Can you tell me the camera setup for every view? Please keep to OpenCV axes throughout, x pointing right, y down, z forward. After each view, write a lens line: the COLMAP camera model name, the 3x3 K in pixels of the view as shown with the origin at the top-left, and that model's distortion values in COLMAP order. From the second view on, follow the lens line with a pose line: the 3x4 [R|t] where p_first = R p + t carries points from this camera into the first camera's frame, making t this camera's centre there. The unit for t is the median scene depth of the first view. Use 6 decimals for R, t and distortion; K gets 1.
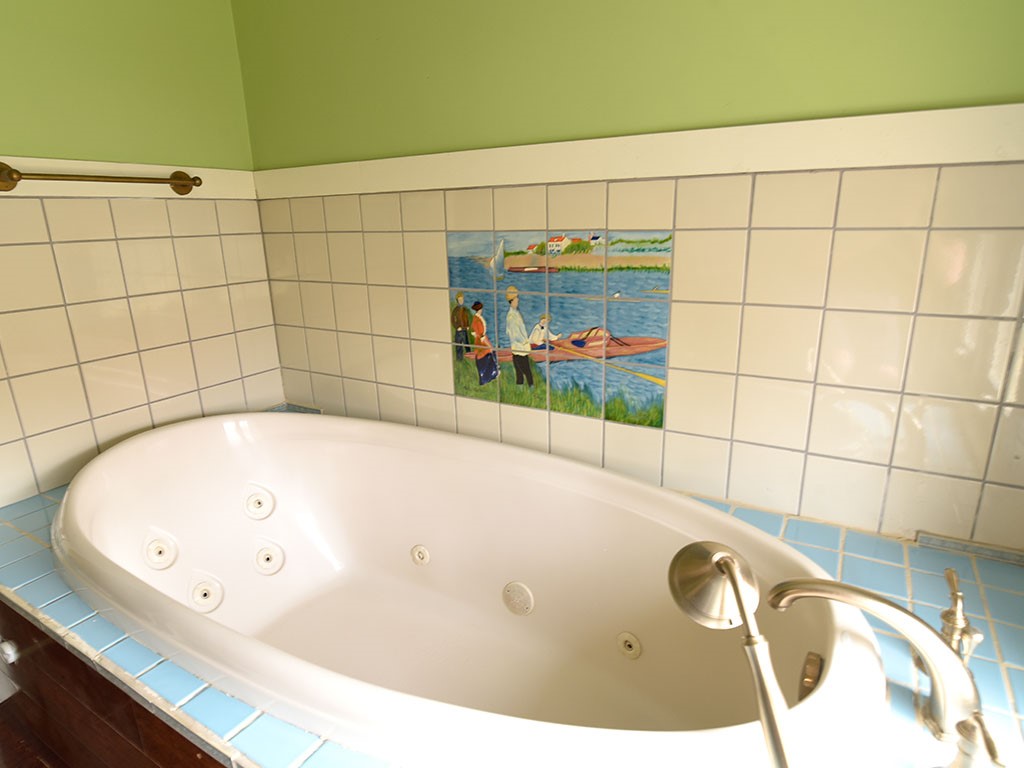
lens RADIAL K [[590.1, 0, 510.9], [0, 590.1, 387.9], [0, 0, 1]] dist [-0.007332, -0.000586]
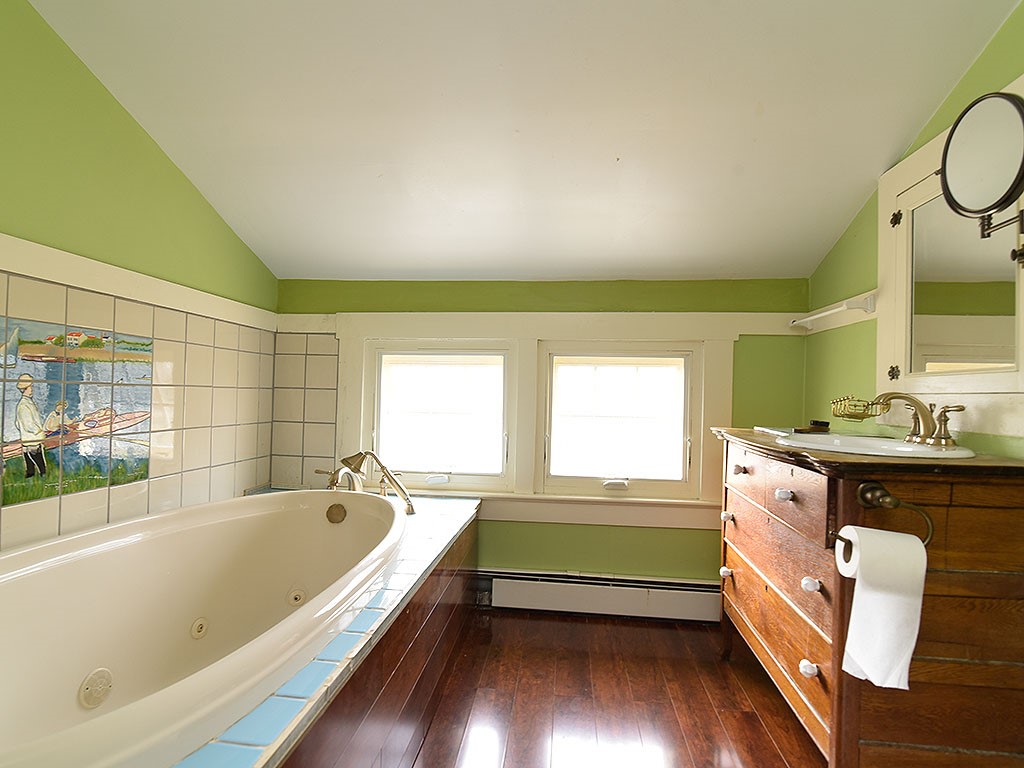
lens RADIAL K [[533.4, 0, 511.5], [0, 533.4, 385.4], [0, 0, 1]] dist [0.000095, -0.000015]
pose [[-0.420050, 0.031920, 0.906939, -1.169629], [0.244234, 0.966485, 0.079101, -0.029551], [-0.874018, 0.254732, -0.413768, 0.686573]]
